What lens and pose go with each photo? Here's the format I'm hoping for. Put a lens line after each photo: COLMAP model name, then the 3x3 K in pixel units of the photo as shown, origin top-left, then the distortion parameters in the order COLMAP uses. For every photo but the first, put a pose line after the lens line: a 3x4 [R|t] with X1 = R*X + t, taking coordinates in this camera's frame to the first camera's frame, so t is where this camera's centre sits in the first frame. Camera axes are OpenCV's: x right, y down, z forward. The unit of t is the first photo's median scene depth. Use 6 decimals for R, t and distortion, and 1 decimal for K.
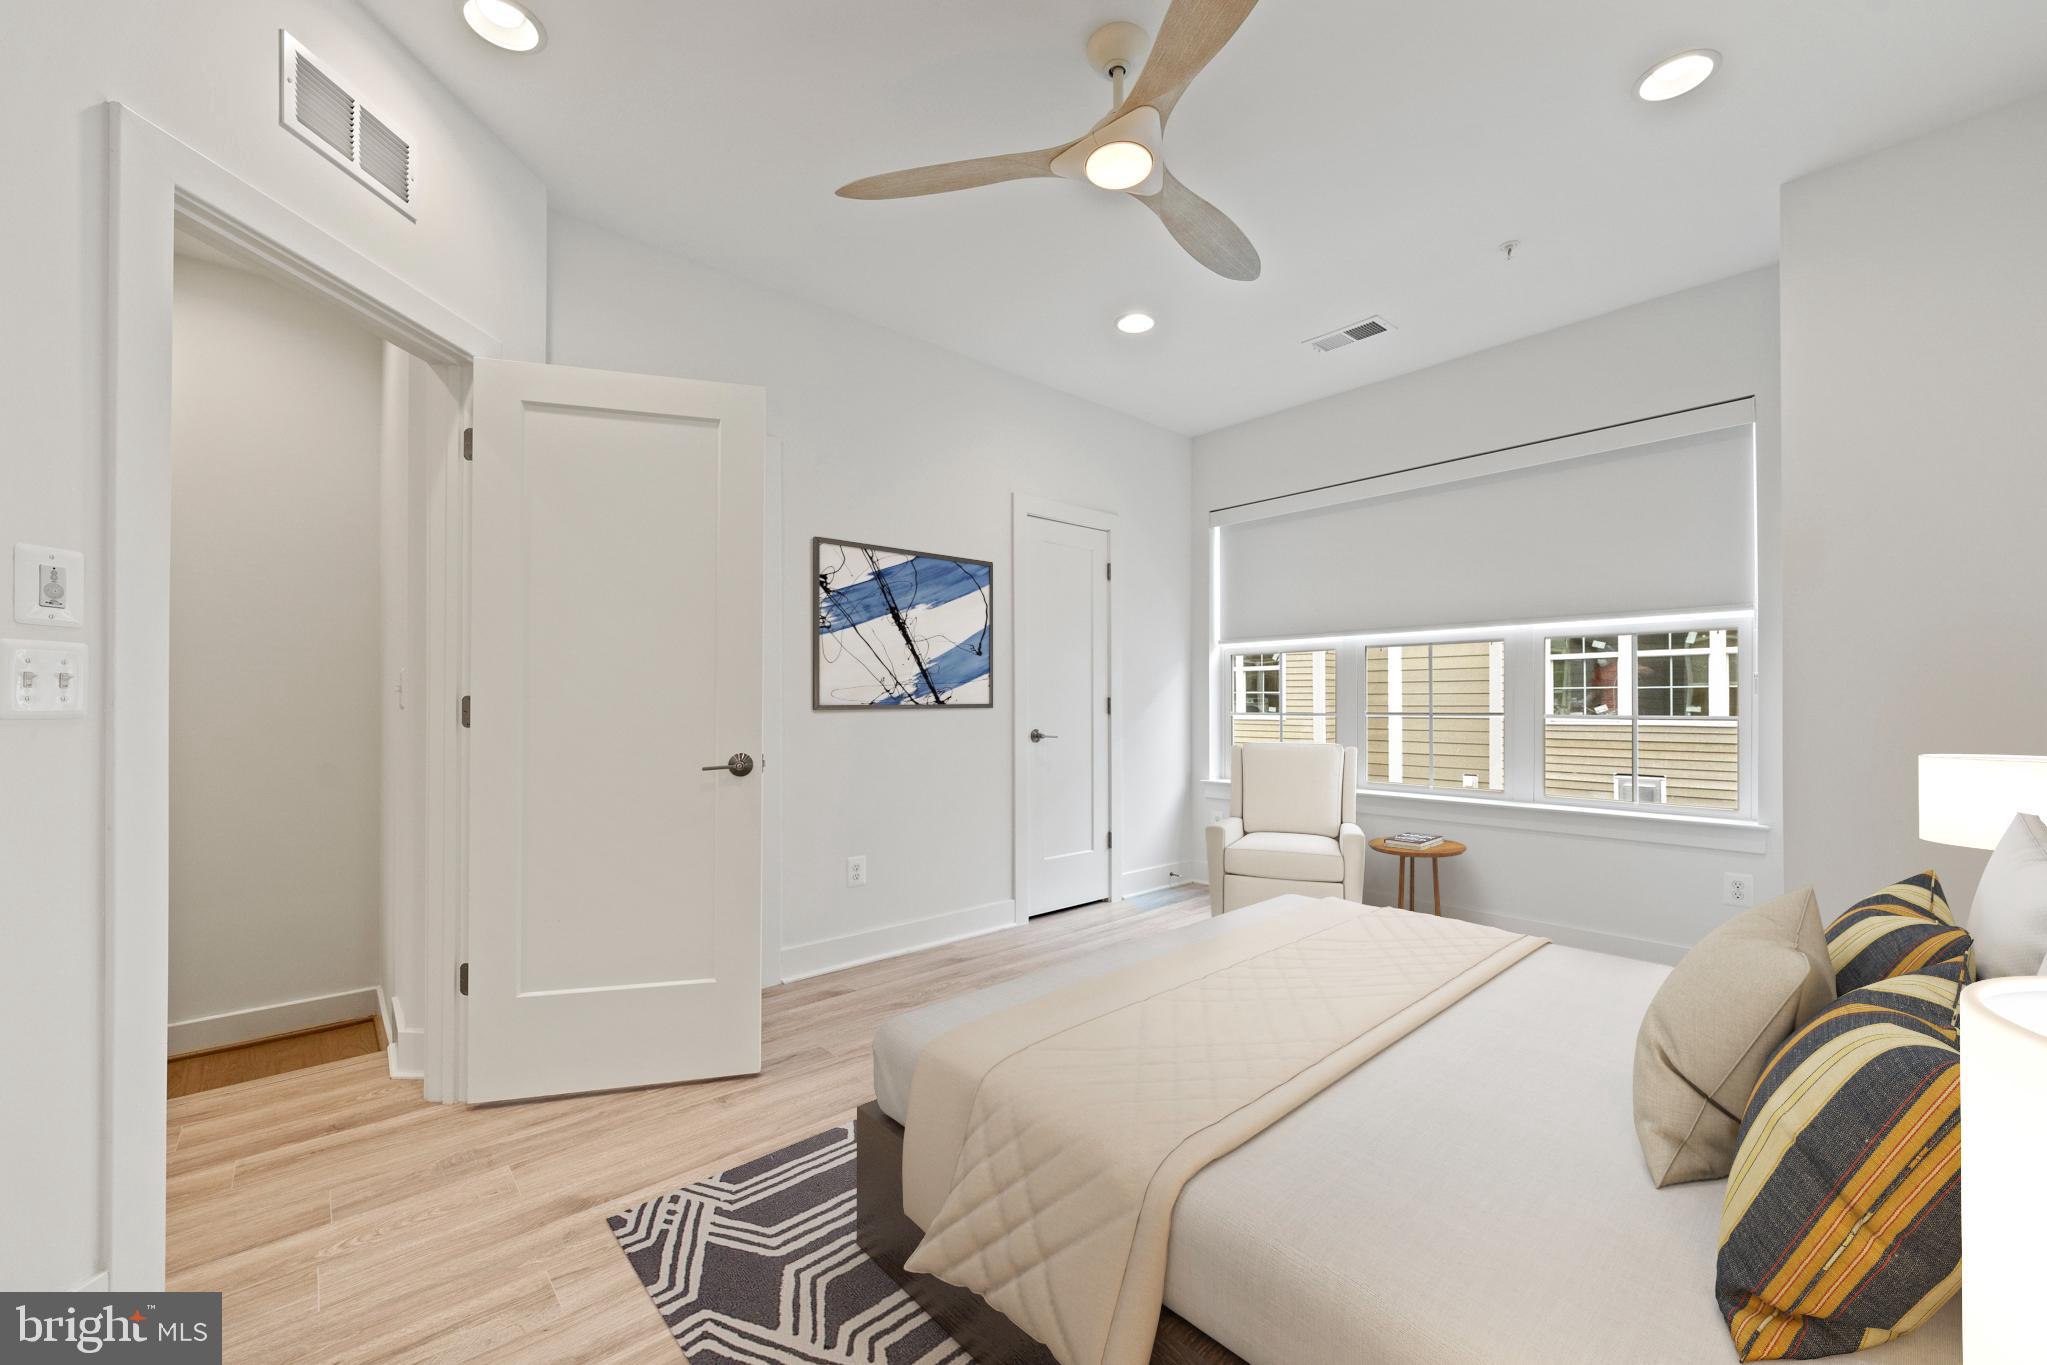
lens RADIAL K [[791.4, 0, 1016.3], [0, 791.4, 700.2], [0, 0, 1]] dist [0.020544, 0.000007]
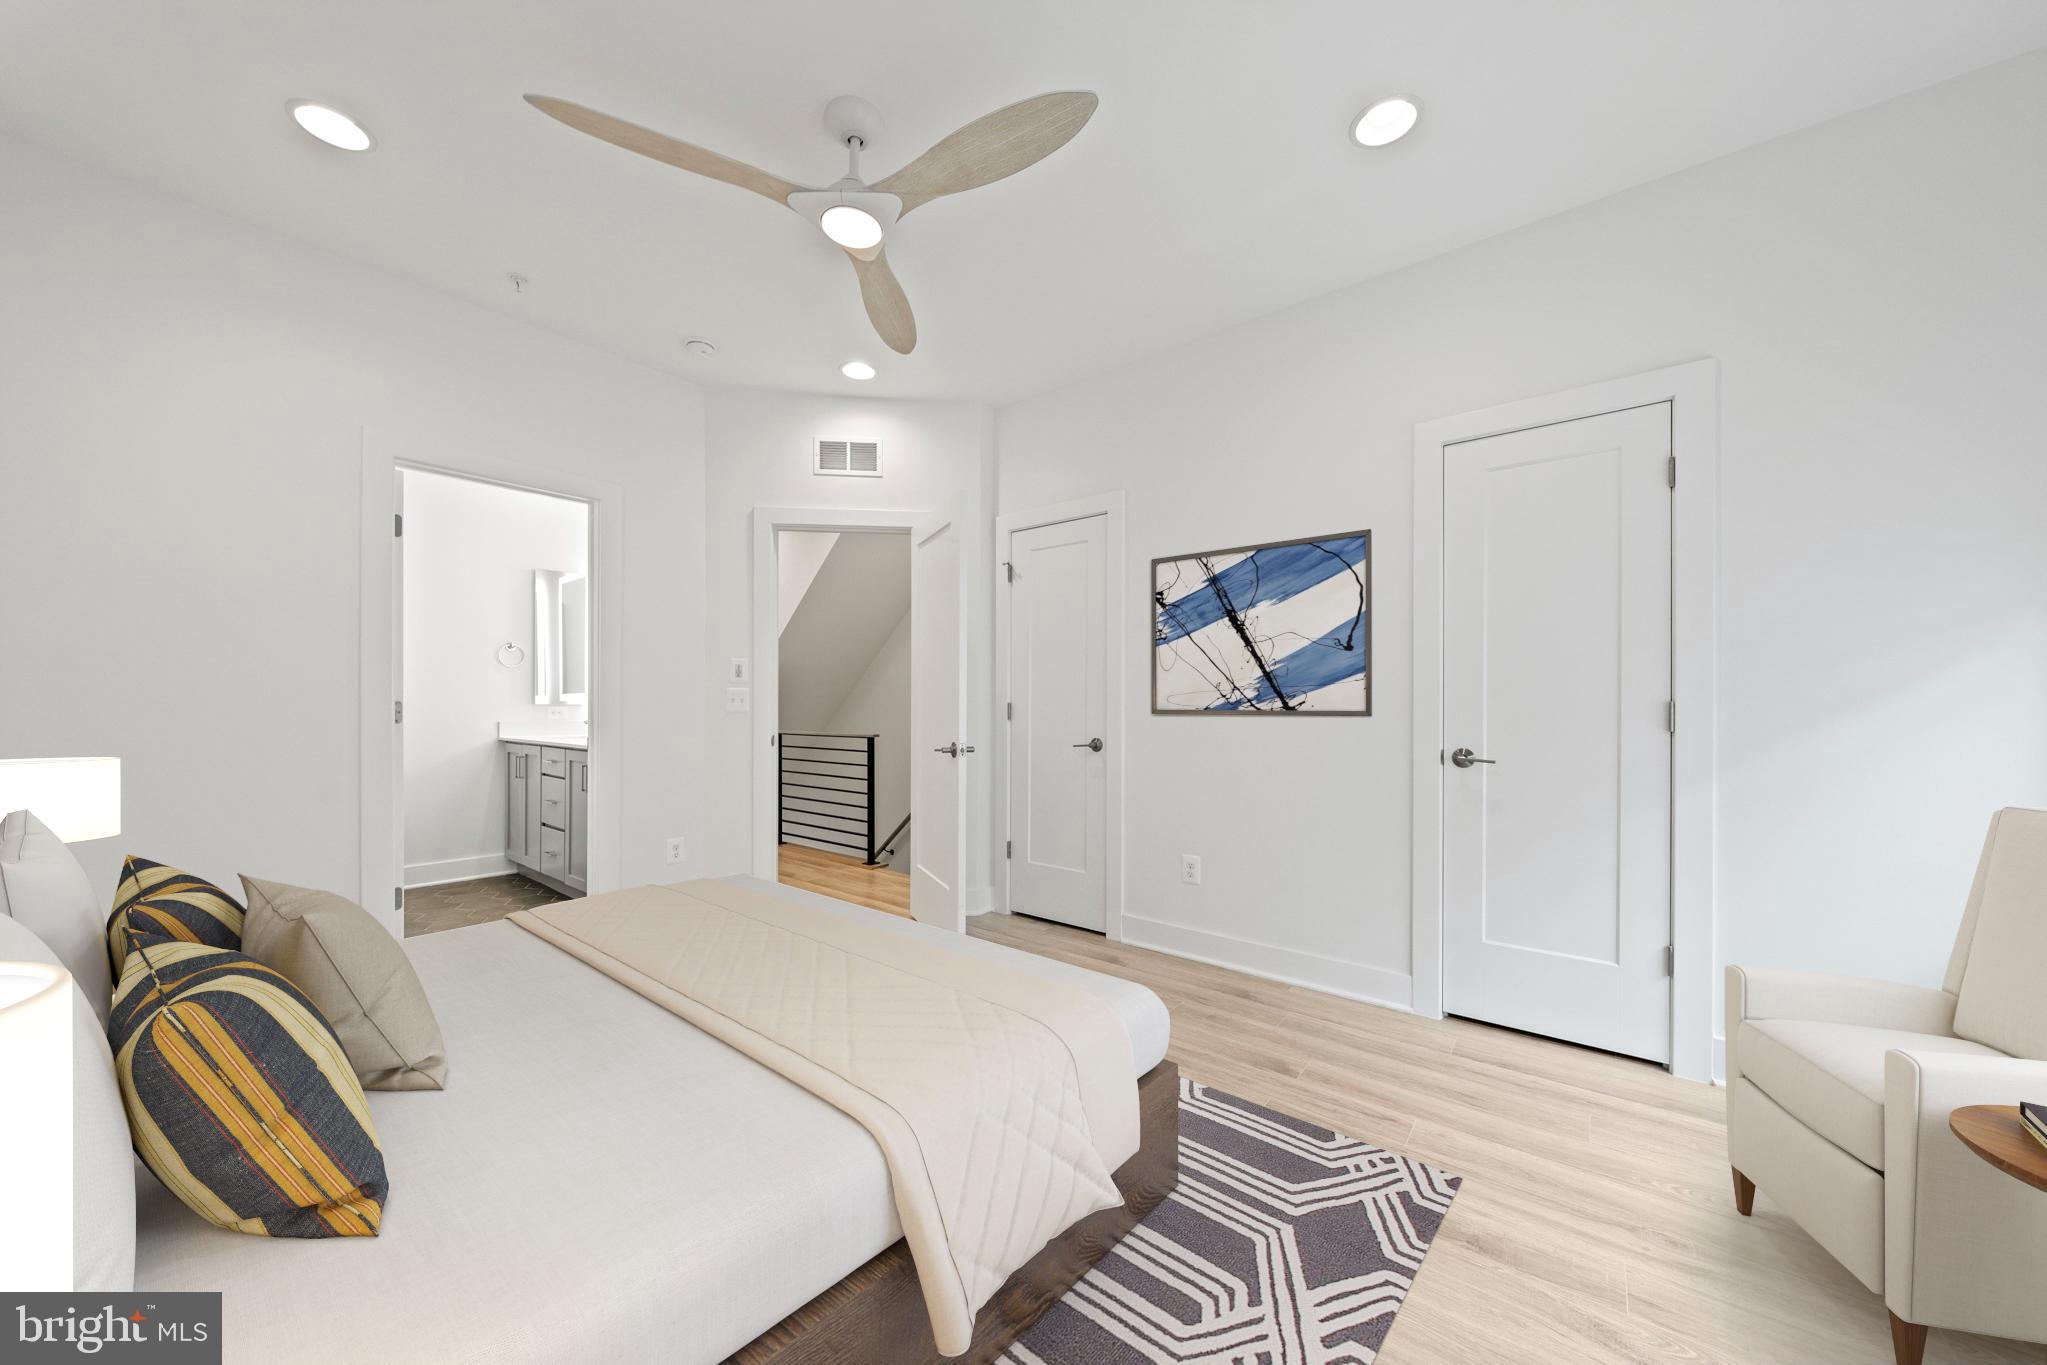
lens RADIAL K [[716.5, 0, 1016.8], [0, 716.5, 695.1], [0, 0, 1]] dist [0.000390, 0.000061]
pose [[0.182720, -0.001260, -0.983164, 0.652850], [0.005671, 0.999984, -0.000228, -0.013871], [0.983149, -0.005534, 0.182724, 0.574622]]
